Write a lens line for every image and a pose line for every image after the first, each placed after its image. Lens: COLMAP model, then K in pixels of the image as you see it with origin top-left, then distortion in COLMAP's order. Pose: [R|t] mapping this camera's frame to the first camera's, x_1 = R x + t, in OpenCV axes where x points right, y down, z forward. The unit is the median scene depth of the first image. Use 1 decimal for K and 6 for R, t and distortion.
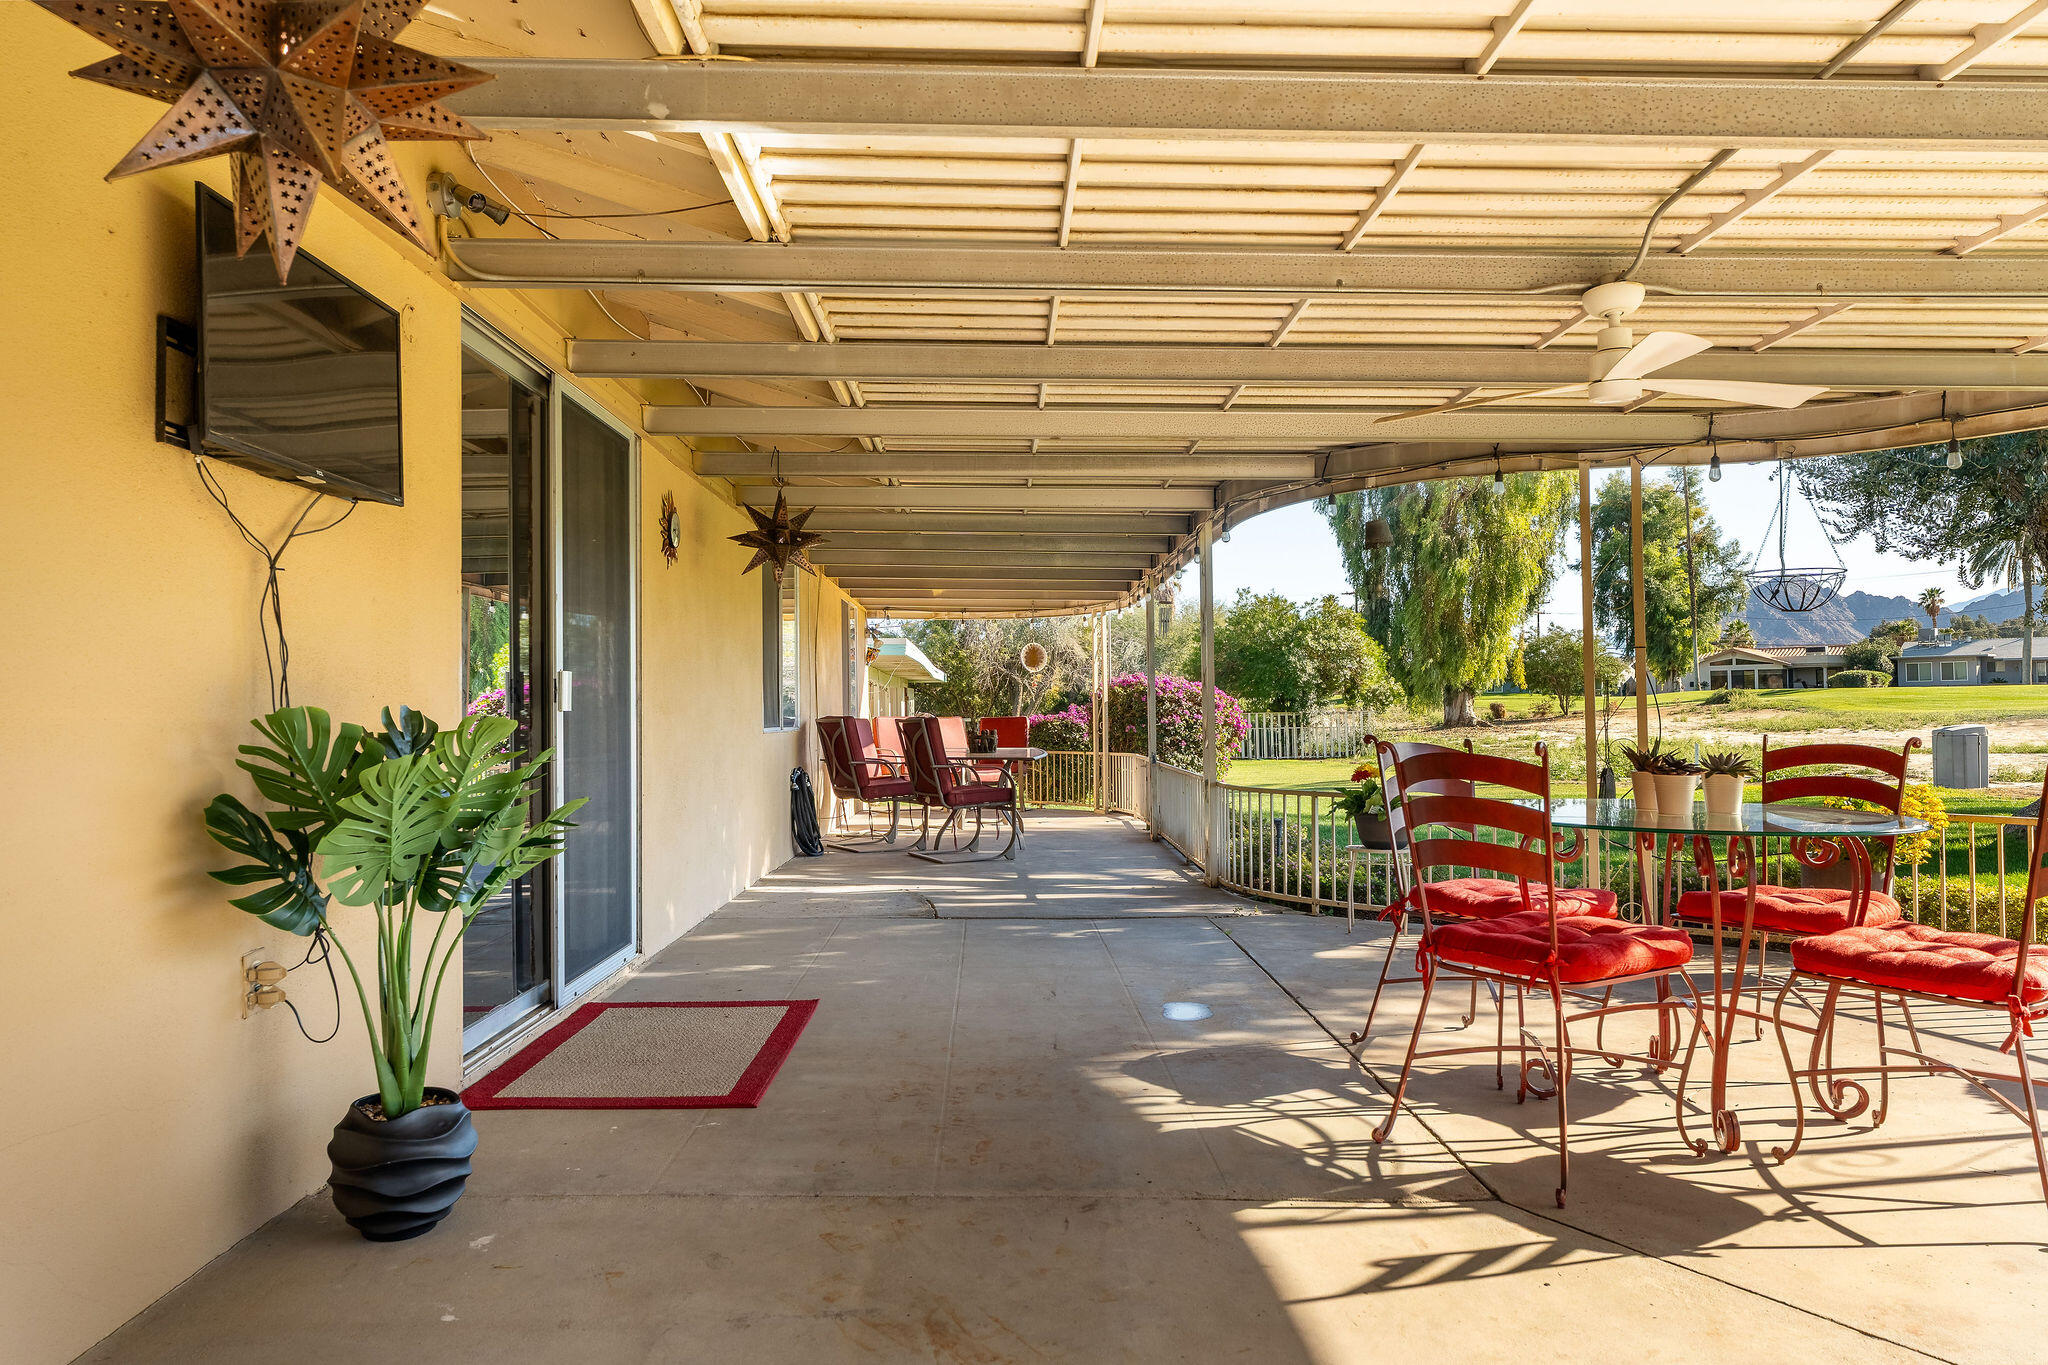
lens RADIAL K [[1337.9, 0, 965.2], [0, 1337.9, 667.8], [0, 0, 1]] dist [0.004069, 0.005595]
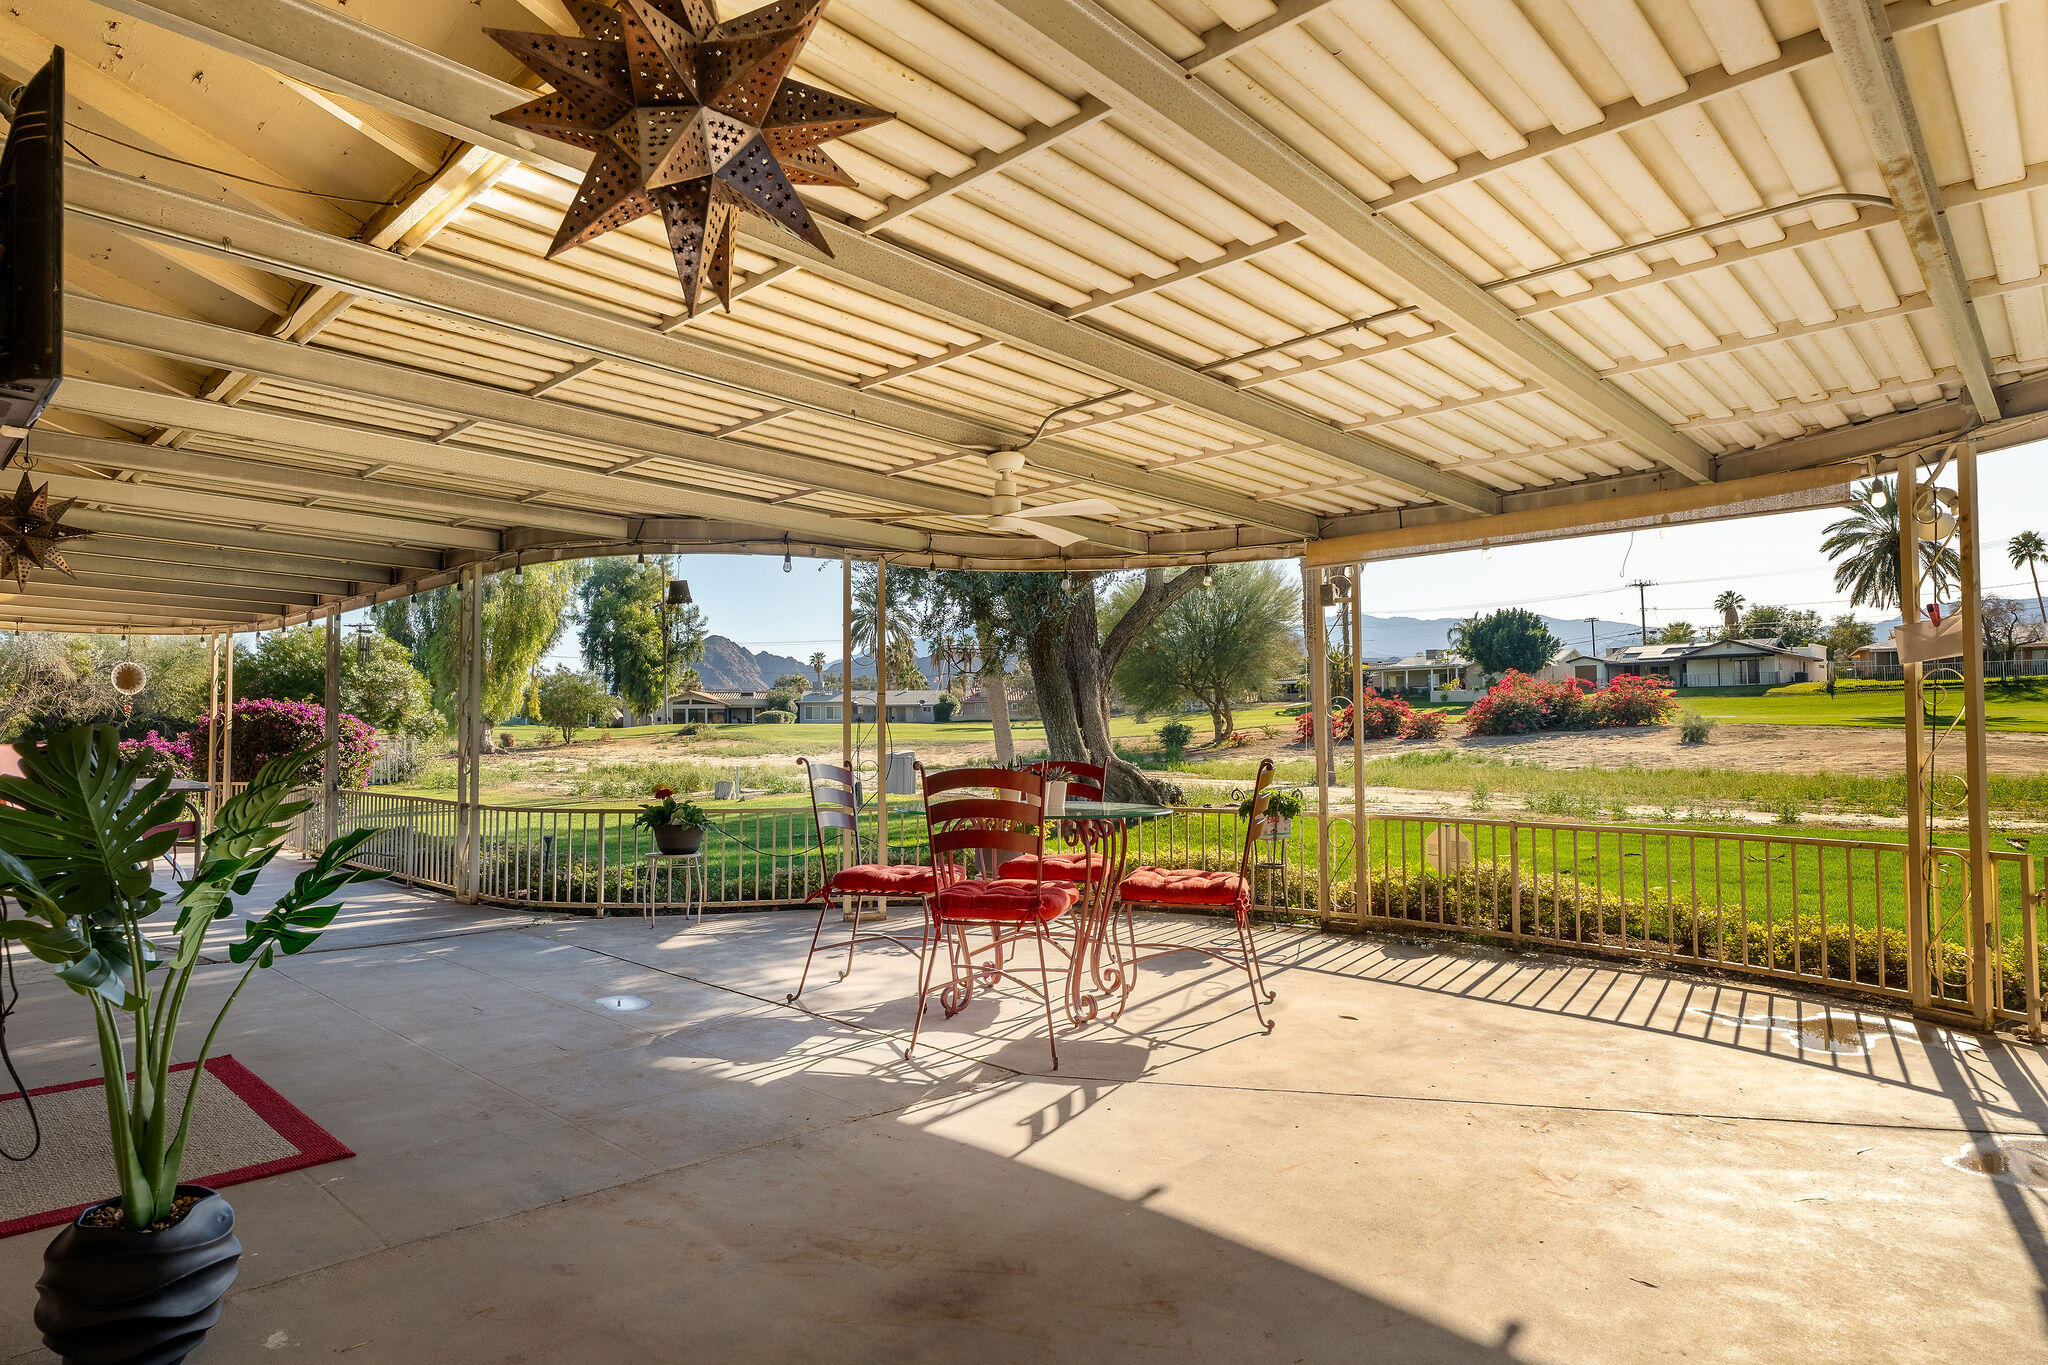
lens RADIAL K [[1174.7, 0, 1012.9], [0, 1174.7, 671.8], [0, 0, 1]] dist [0.007218, 0.001775]
pose [[0.703893, 0.045596, 0.708841, -0.413961], [-0.027261, 0.998936, -0.037186, 0.005504], [-0.709783, 0.006851, 0.704387, 0.078494]]
